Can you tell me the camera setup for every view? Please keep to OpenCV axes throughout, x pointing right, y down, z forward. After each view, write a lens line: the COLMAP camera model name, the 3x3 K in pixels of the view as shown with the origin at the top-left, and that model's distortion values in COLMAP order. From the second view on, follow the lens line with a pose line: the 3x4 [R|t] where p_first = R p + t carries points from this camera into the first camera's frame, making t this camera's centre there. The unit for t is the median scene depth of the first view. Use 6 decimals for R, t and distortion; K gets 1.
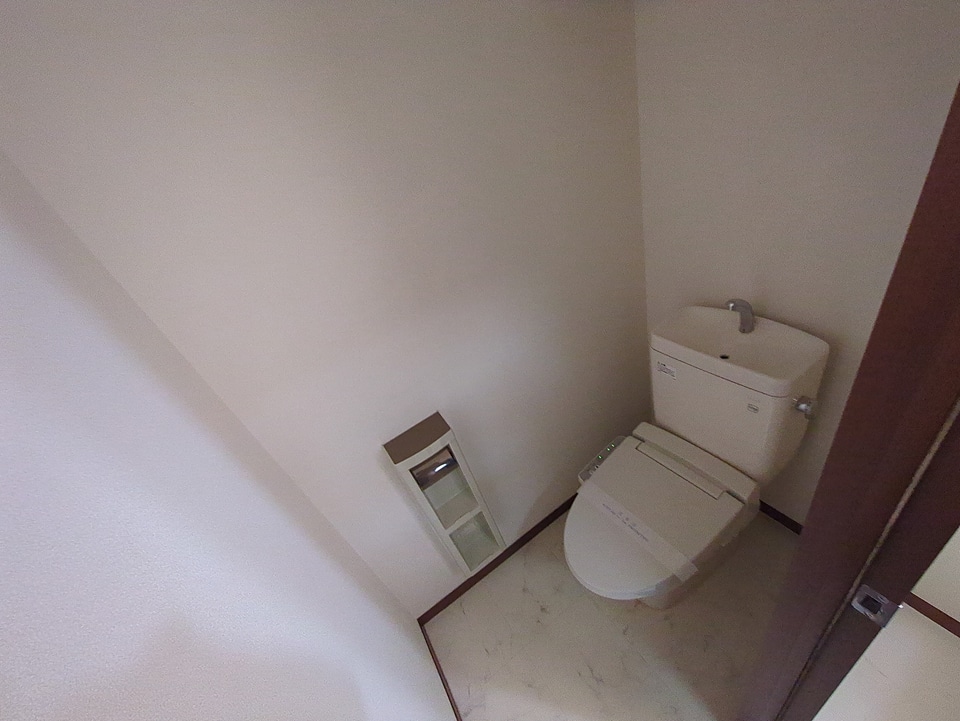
lens RADIAL K [[374.1, 0, 477.6], [0, 374.1, 359.1], [0, 0, 1]] dist [-0.004234, 0.001090]
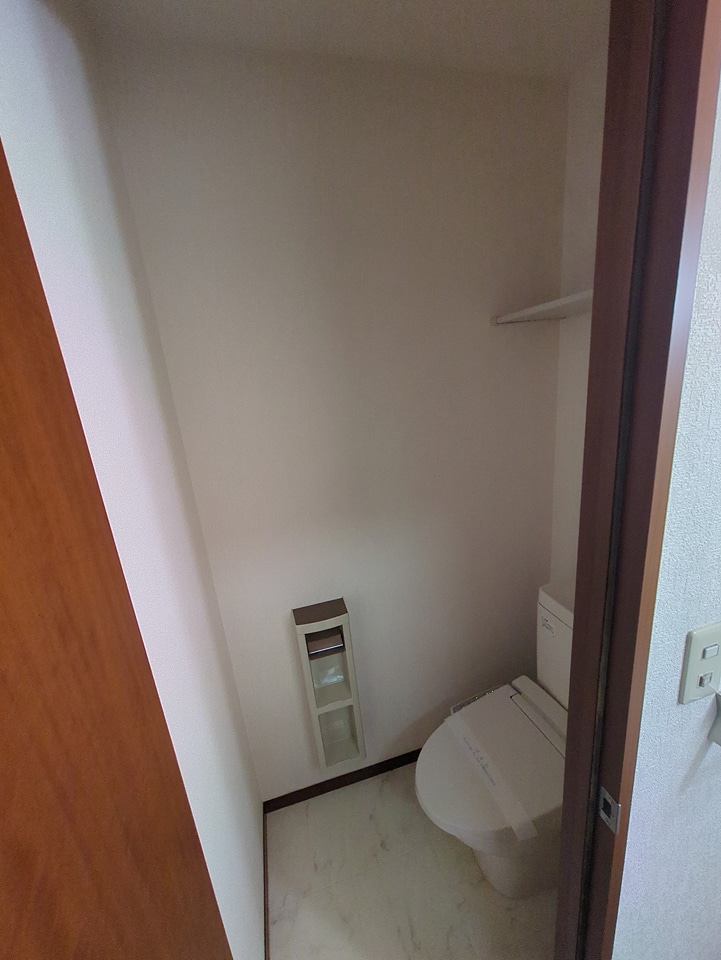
lens RADIAL K [[374.1, 0, 361.5], [0, 374.1, 480.3], [0, 0, 1]] dist [-0.004234, 0.001090]
pose [[0.945732, 0.242943, -0.215801, 0.113711], [-0.296682, 0.916469, -0.268448, 0.091419], [0.132558, 0.317904, 0.938811, -0.242178]]
